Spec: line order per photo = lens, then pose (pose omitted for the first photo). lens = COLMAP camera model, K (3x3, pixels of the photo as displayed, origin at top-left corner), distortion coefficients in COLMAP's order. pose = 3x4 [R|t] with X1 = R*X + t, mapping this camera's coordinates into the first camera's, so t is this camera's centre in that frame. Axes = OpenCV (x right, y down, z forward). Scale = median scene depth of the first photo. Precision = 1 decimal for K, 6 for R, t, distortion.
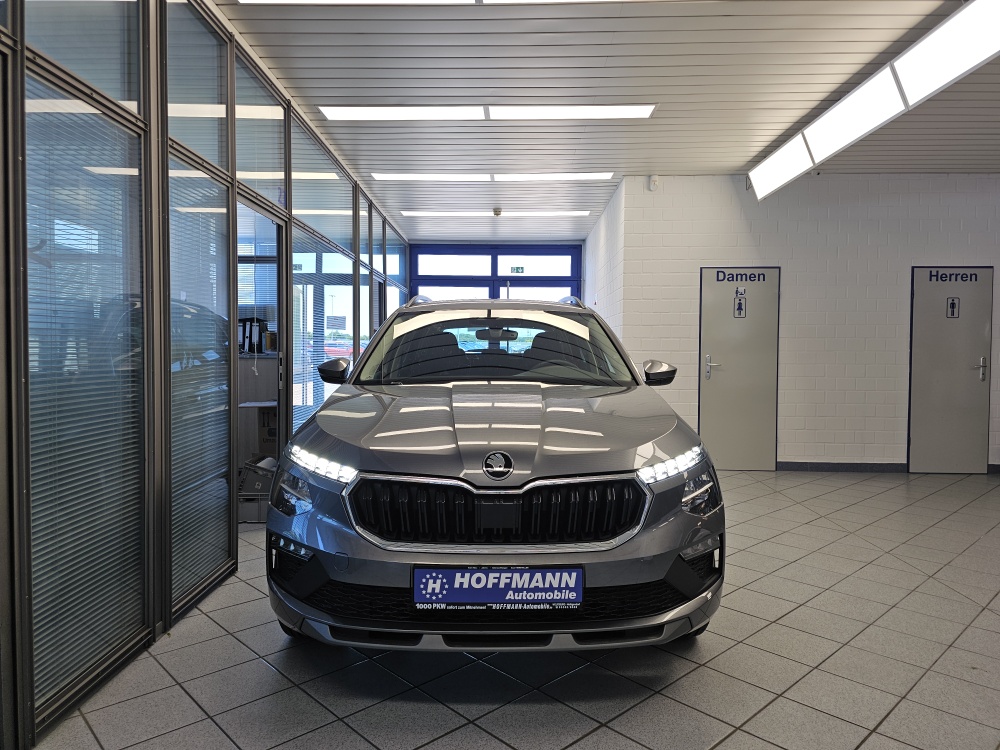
lens RADIAL K [[682.6, 0, 498.2], [0, 682.6, 358.4], [0, 0, 1]] dist [0.057963, -0.063951]
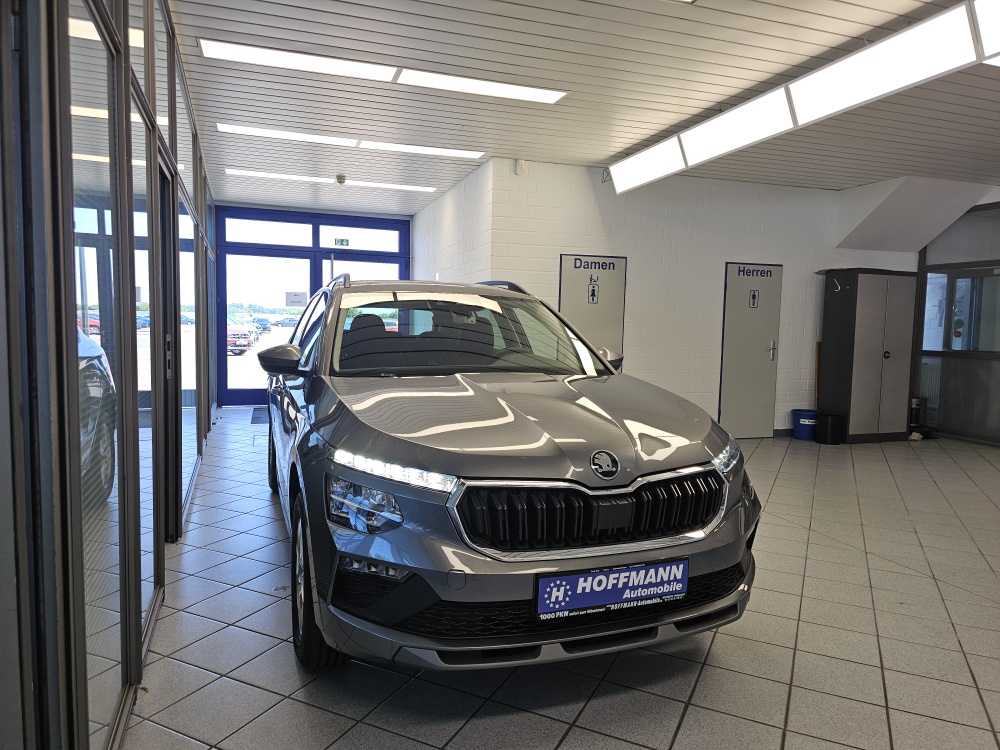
lens RADIAL K [[682.2, 0, 499.5], [0, 682.2, 371.1], [0, 0, 1]] dist [0.066145, -0.060529]
pose [[0.934585, -0.010235, 0.355593, -0.491647], [-0.009804, 0.998465, 0.054506, -0.028904], [-0.355605, -0.054427, 0.933050, 0.149270]]
